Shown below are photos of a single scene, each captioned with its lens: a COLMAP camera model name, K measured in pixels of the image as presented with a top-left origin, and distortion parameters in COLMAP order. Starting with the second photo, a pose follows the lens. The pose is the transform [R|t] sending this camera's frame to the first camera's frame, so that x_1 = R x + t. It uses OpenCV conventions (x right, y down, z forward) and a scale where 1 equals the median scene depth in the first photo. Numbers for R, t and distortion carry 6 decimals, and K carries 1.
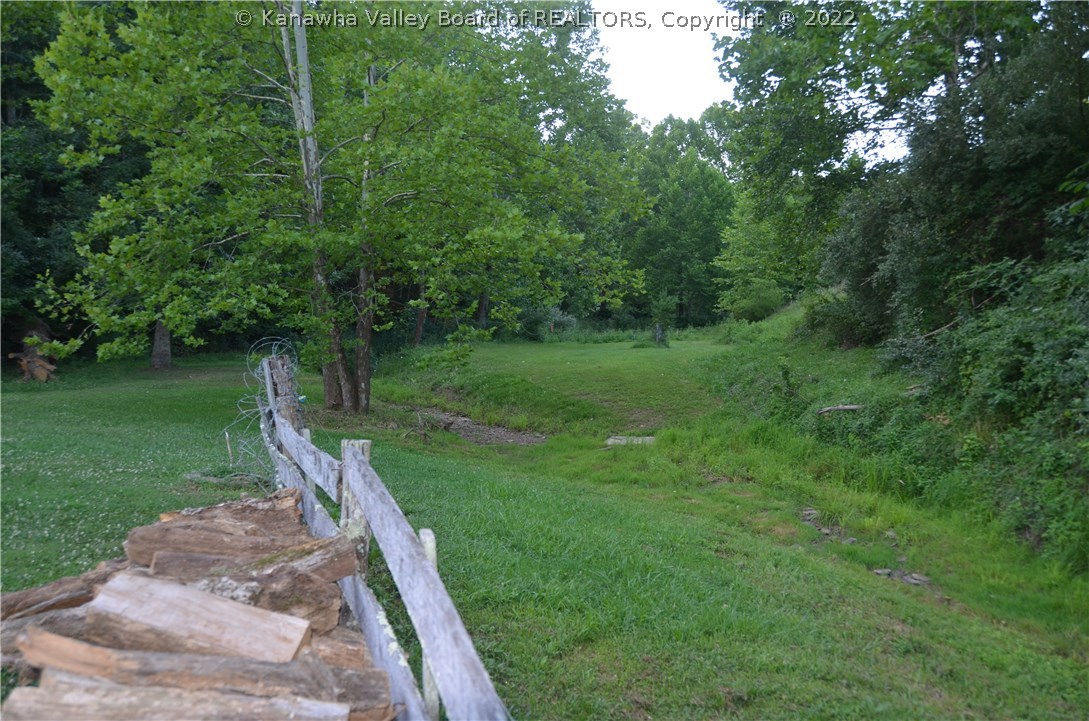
lens RADIAL K [[966.9, 0, 544.7], [0, 966.9, 362.9], [0, 0, 1]] dist [-0.021797, 0.044369]
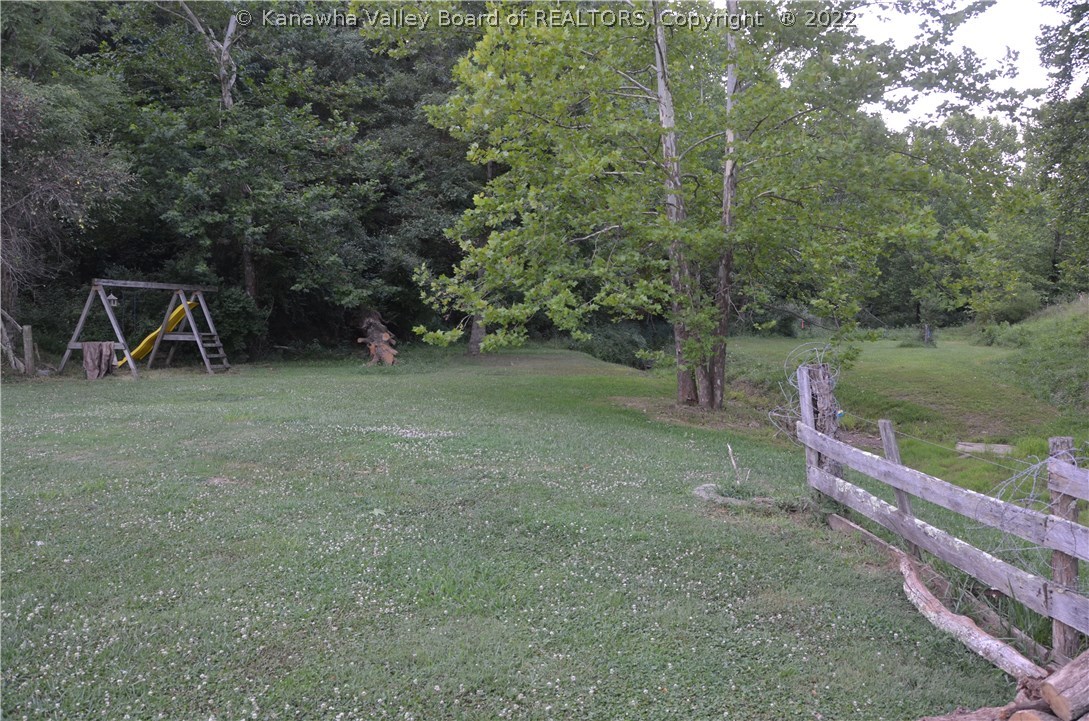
lens RADIAL K [[842.8, 0, 544.9], [0, 842.8, 359.1], [0, 0, 1]] dist [-0.061425, 0.014259]
pose [[0.978270, 0.032202, -0.204818, -0.199437], [-0.029896, 0.999450, 0.014348, -0.008170], [0.205167, -0.007913, 0.978695, 0.117180]]
